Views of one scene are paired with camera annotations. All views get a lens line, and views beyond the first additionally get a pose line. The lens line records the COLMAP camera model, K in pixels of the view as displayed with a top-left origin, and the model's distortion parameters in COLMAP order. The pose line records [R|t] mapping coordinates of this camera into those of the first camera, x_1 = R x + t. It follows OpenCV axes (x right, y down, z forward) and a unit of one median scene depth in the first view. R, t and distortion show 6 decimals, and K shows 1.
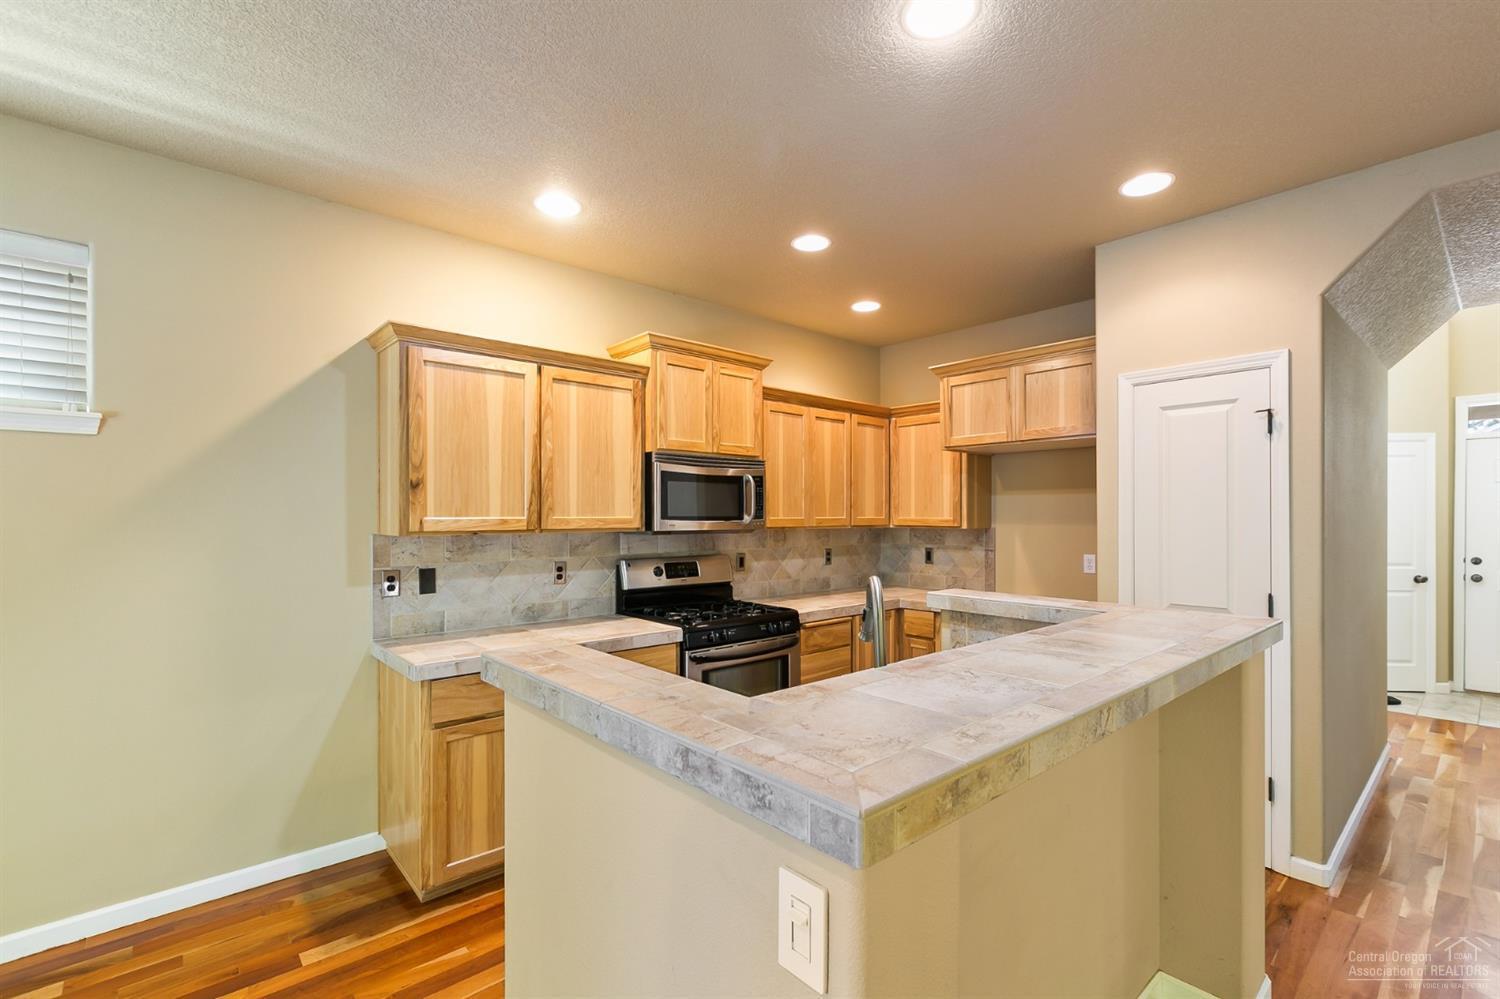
lens RADIAL K [[684.2, 0, 751.0], [0, 684.2, 520.0], [0, 0, 1]] dist [0.010161, 0.000278]
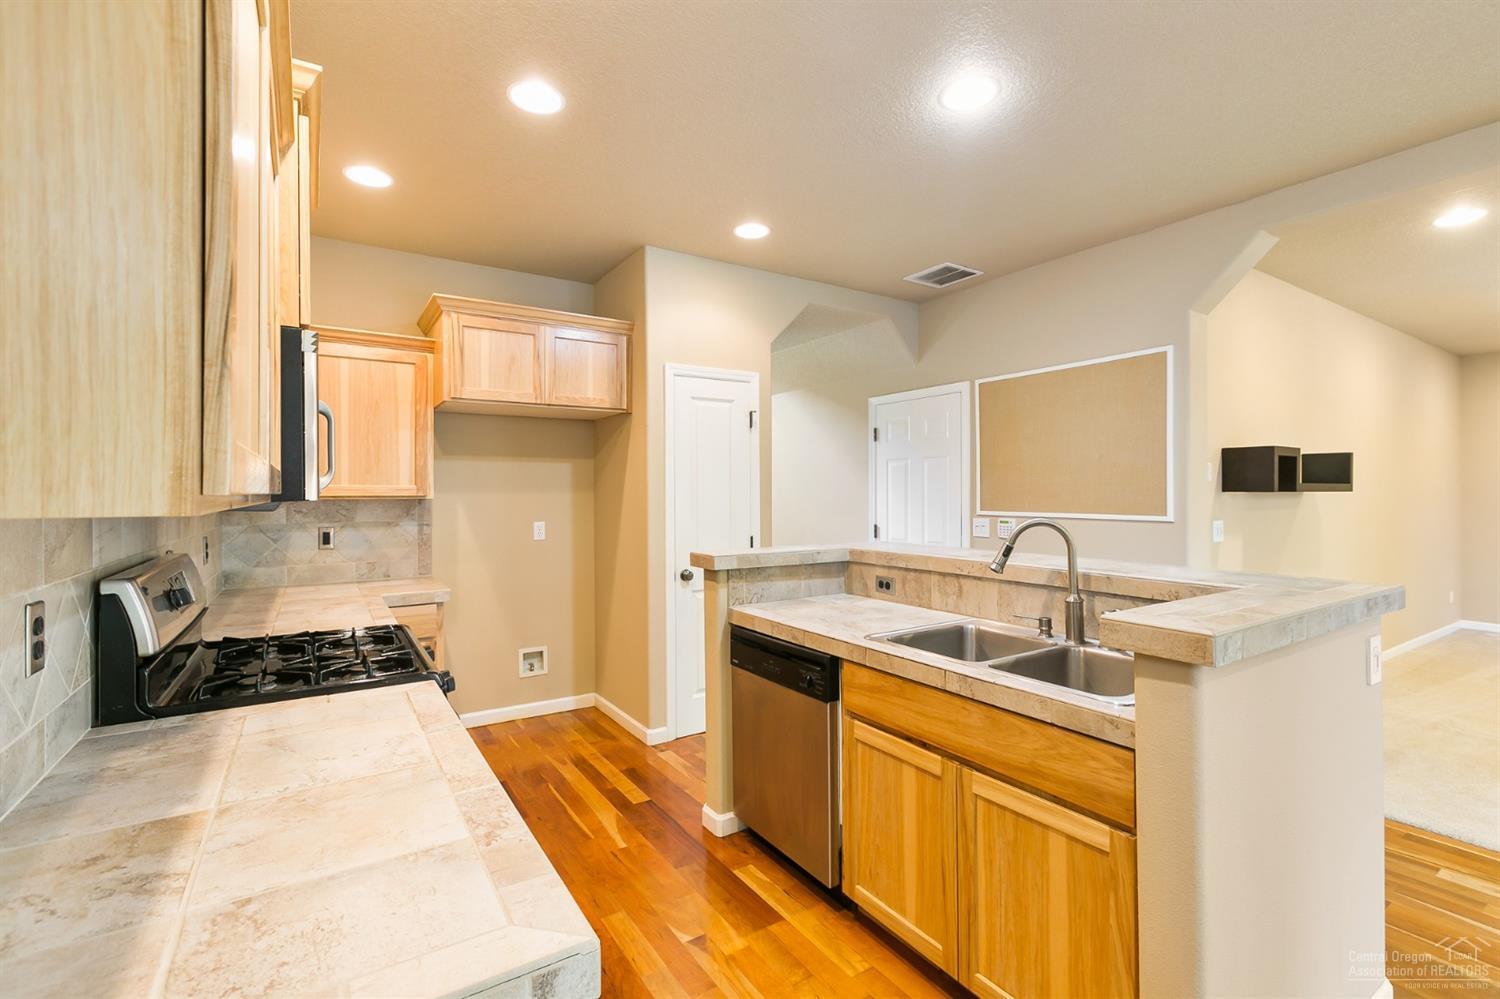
lens RADIAL K [[663.5, 0, 748.7], [0, 663.5, 492.5], [0, 0, 1]] dist [-0.002307, -0.000028]
pose [[0.140414, 0.000956, 0.990092, -0.490001], [0.011255, 0.999933, -0.002561, 0.013615], [-0.990029, 0.011503, 0.140394, 0.593321]]
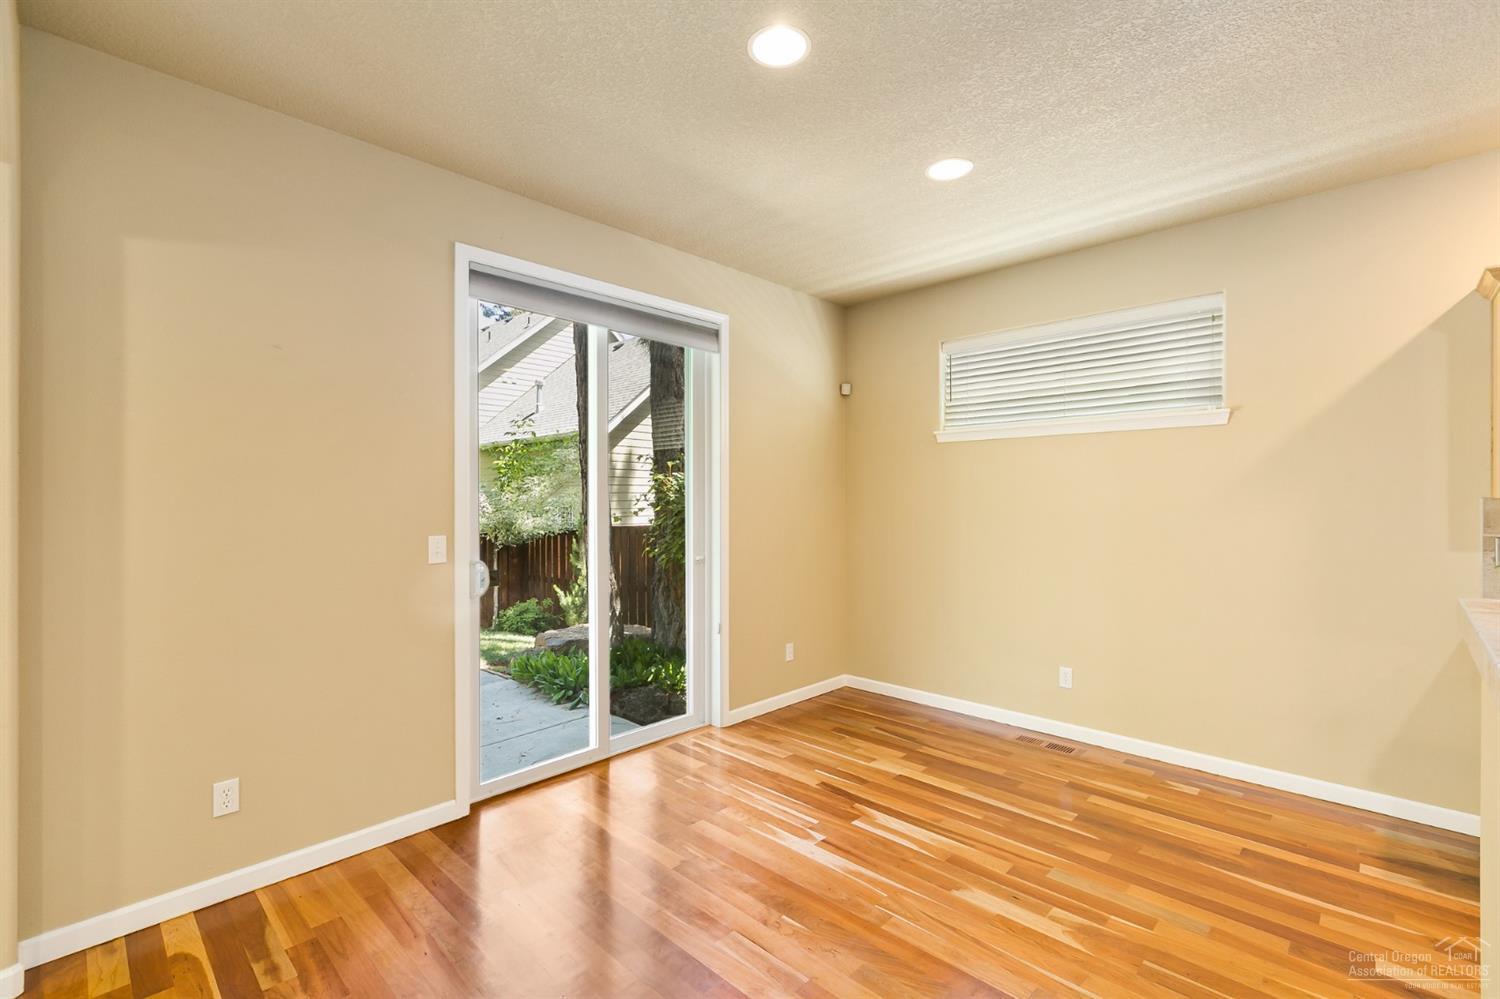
lens RADIAL K [[663.5, 0, 748.7], [0, 663.5, 492.5], [0, 0, 1]] dist [-0.002307, -0.000028]
pose [[0.085677, -0.006579, -0.996301, 0.233079], [-0.004011, 0.999968, -0.006948, 0.021702], [0.996315, 0.004592, 0.085648, -0.064477]]
